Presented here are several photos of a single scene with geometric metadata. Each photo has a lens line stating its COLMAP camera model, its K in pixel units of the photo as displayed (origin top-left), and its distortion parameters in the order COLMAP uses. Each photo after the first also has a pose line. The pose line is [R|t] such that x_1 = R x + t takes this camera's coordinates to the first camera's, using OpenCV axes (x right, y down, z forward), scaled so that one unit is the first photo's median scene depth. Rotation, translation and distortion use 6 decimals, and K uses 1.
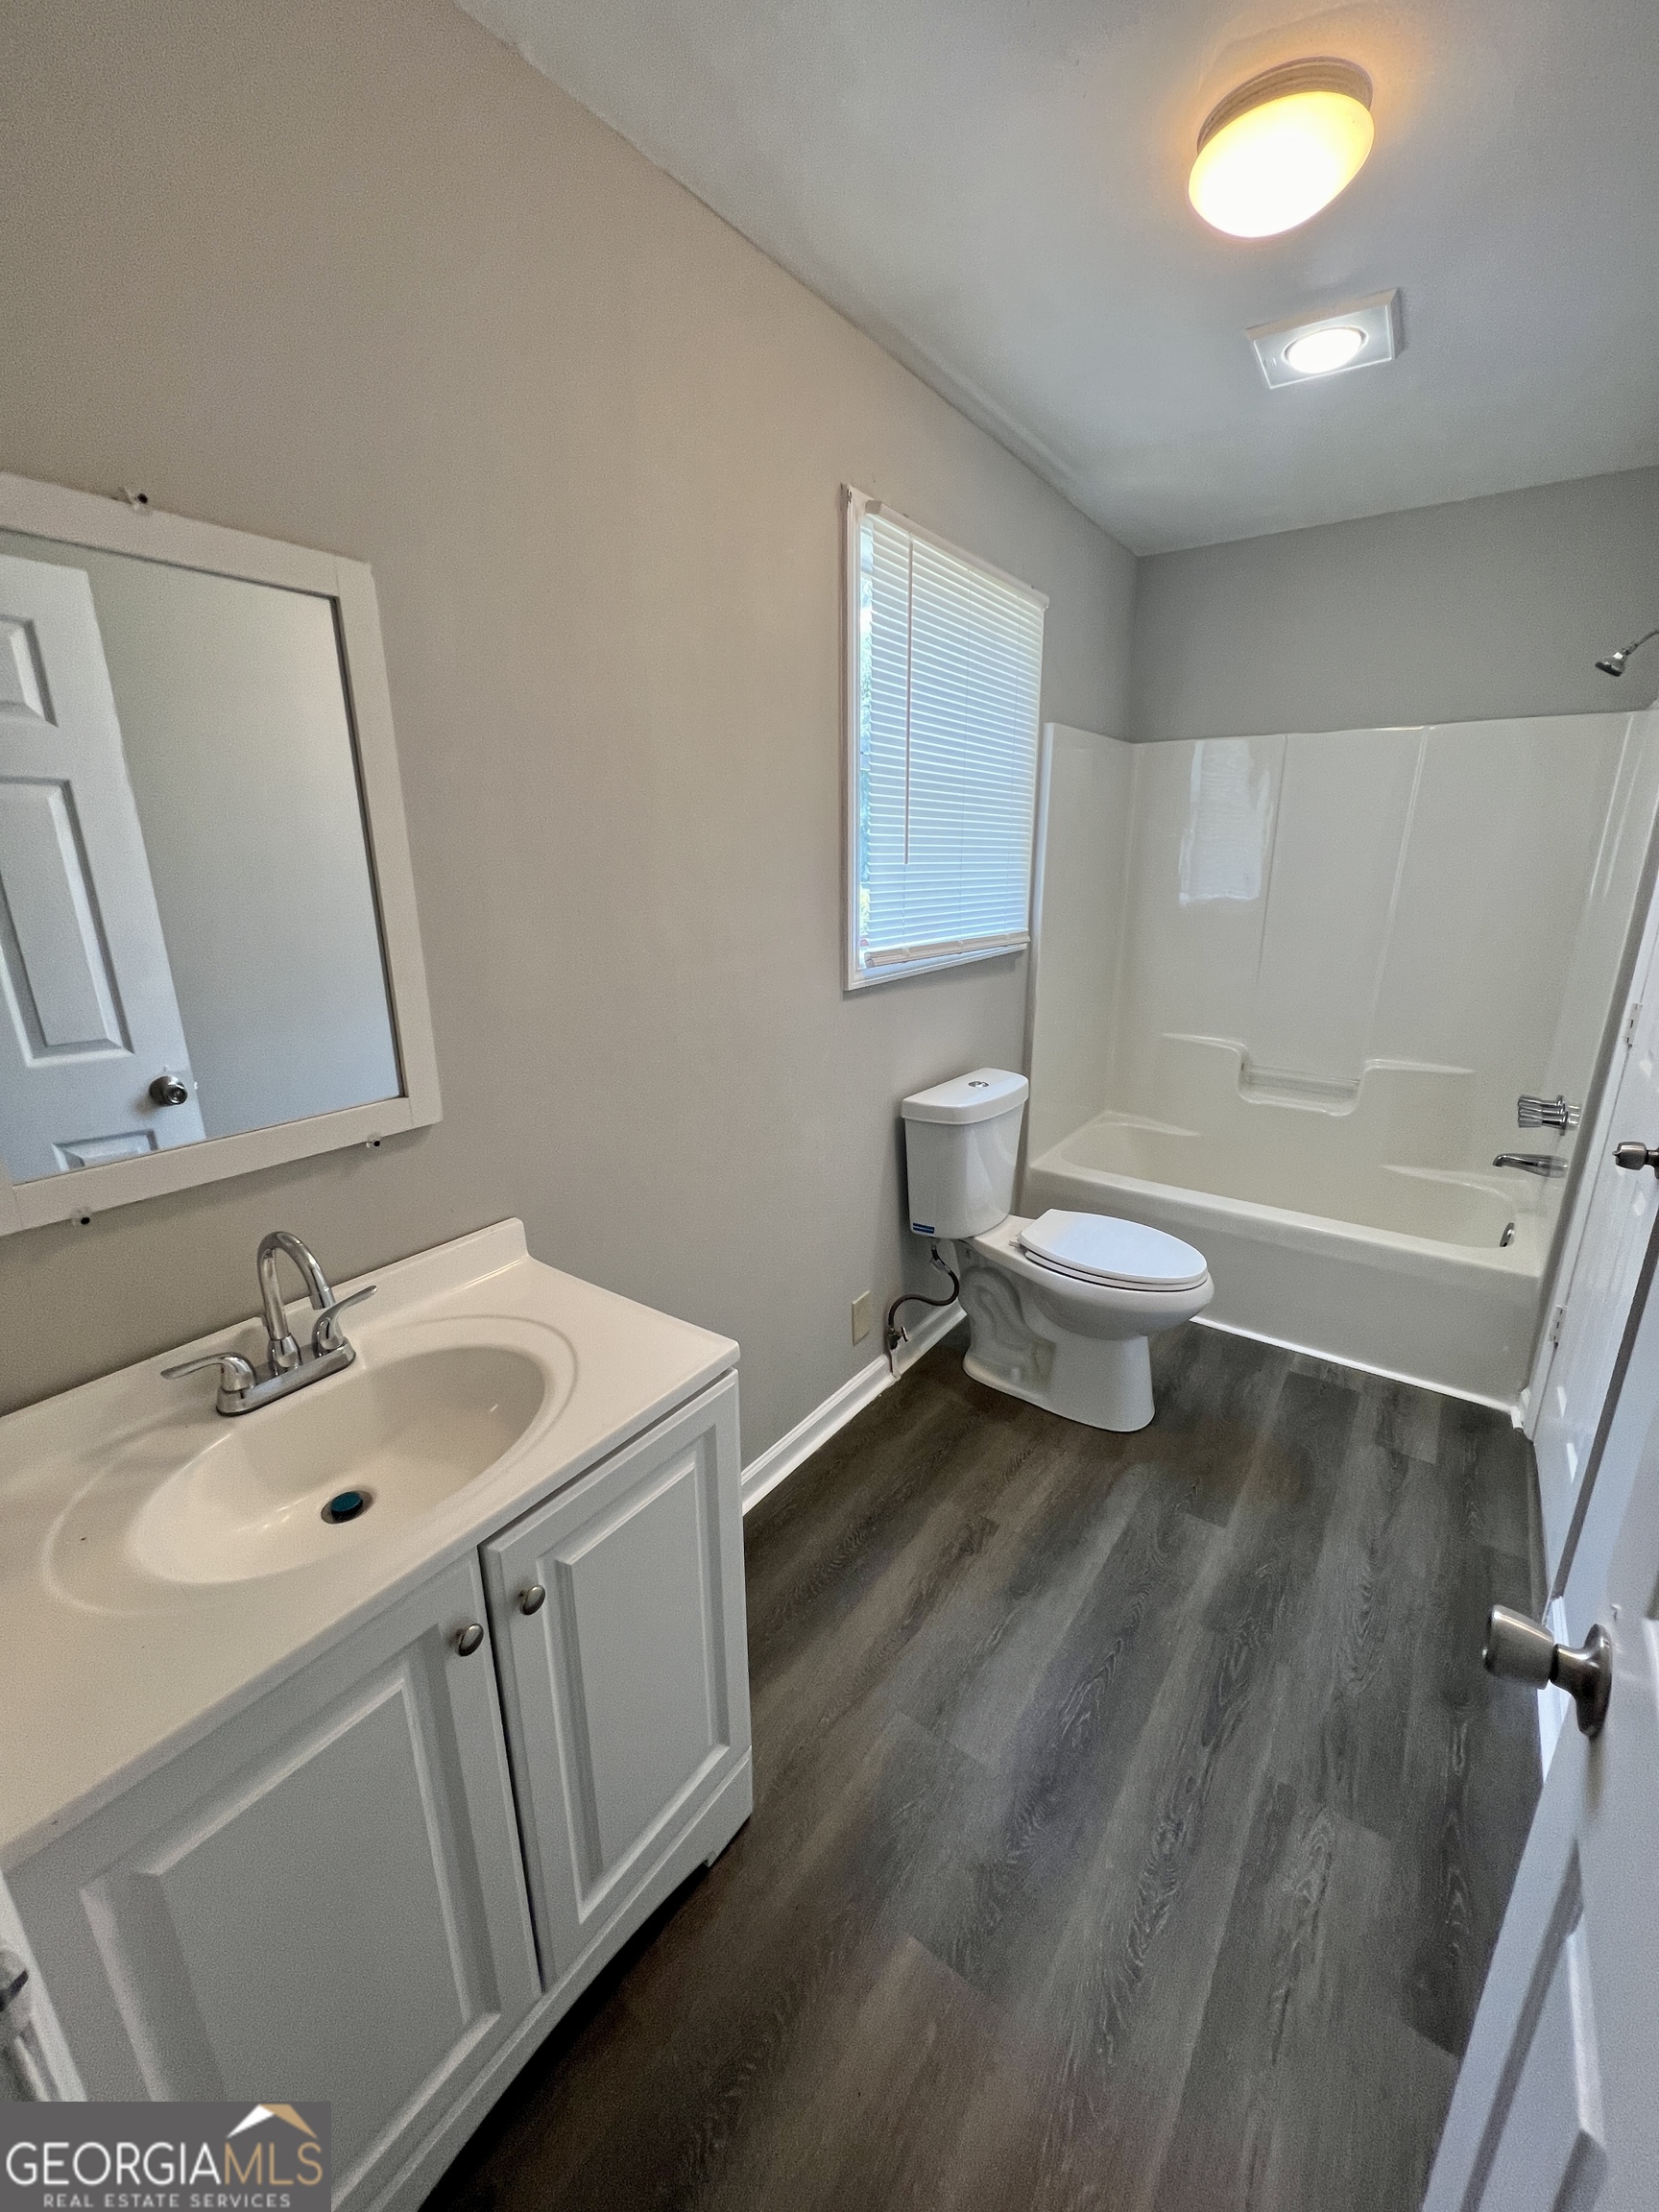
lens RADIAL K [[883.2, 0, 835.6], [0, 883.2, 1107.7], [0, 0, 1]] dist [-0.002254, 0.001324]
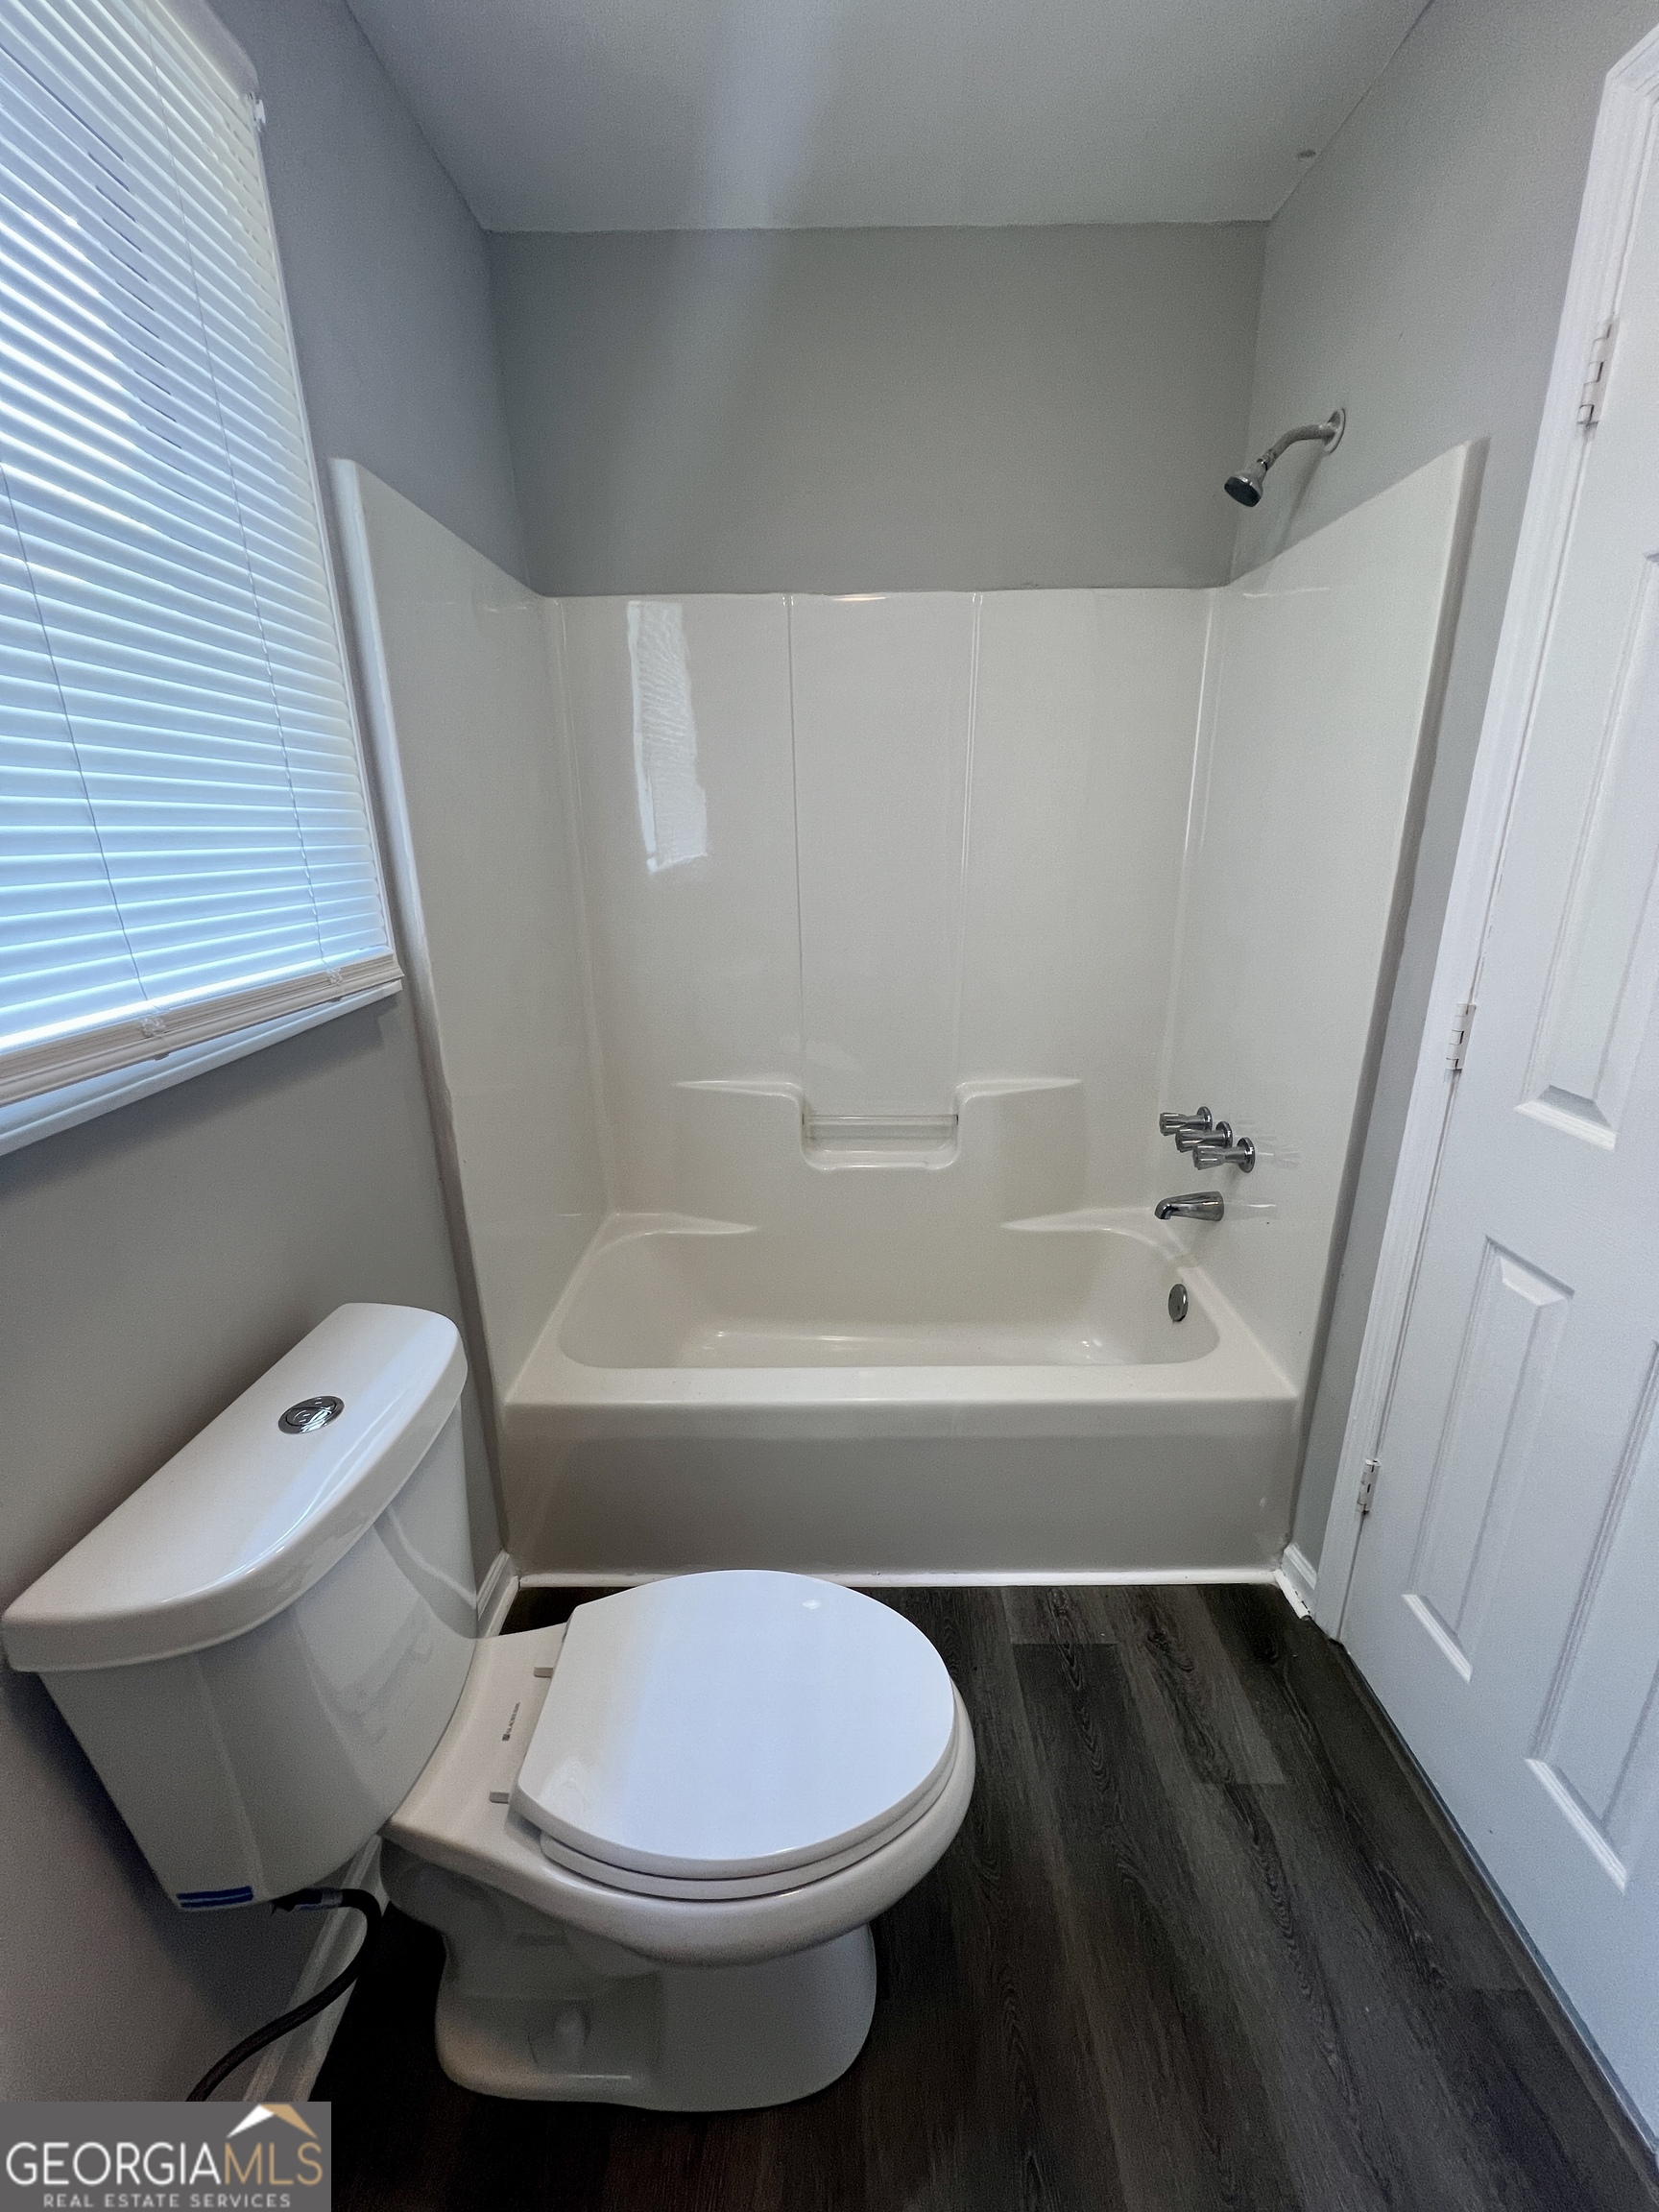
lens RADIAL K [[883.2, 0, 824.8], [0, 883.2, 1095.5], [0, 0, 1]] dist [-0.002254, 0.001324]
pose [[0.820808, -0.182042, 0.541420, 0.148628], [0.175051, 0.982416, 0.064937, -0.126397], [-0.543720, 0.041475, 0.838241, 0.536381]]
